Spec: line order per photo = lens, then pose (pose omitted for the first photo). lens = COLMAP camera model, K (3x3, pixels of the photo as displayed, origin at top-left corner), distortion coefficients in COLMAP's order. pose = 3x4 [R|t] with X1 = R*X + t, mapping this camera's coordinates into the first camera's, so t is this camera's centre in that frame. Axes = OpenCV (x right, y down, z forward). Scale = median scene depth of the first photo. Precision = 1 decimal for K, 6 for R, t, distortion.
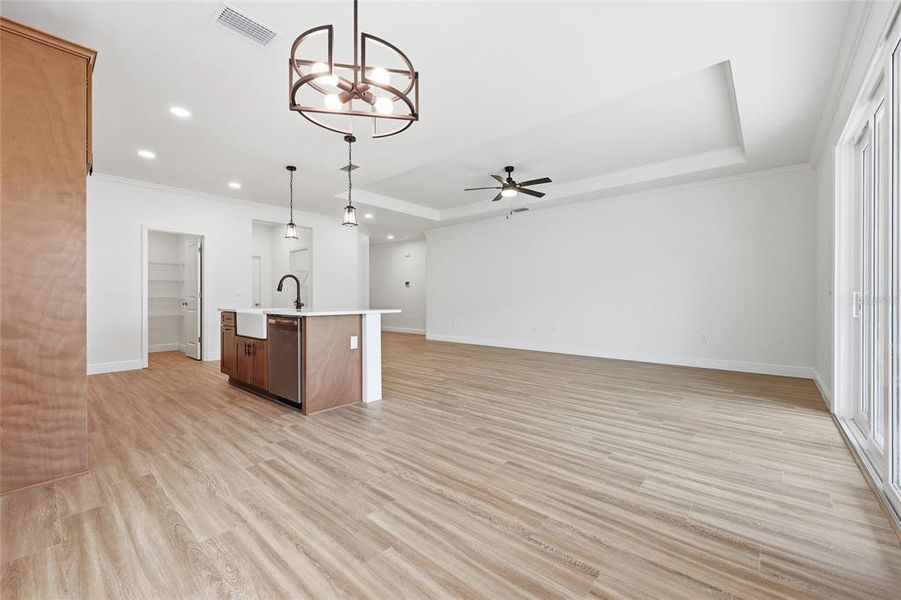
lens RADIAL K [[365.0, 0, 450.5], [0, 365.0, 301.4], [0, 0, 1]] dist [0.001354, -0.000426]
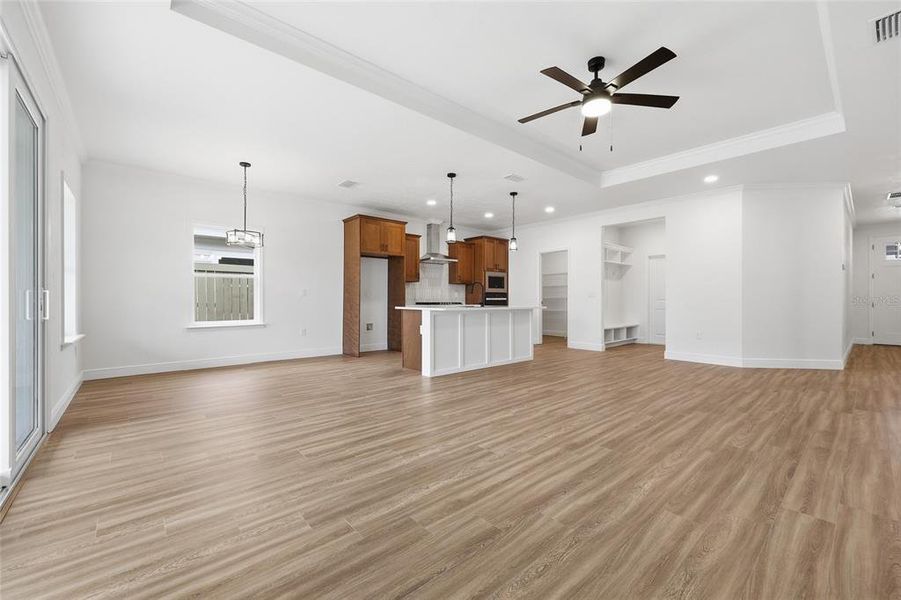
lens RADIAL K [[365.0, 0, 450.3], [0, 365.0, 297.4], [0, 0, 1]] dist [0.001354, -0.000426]
pose [[-0.130365, -0.004247, -0.991457, 1.222920], [-0.009559, 0.999950, -0.003027, -0.010358], [0.991420, 0.009083, -0.130399, 1.409617]]
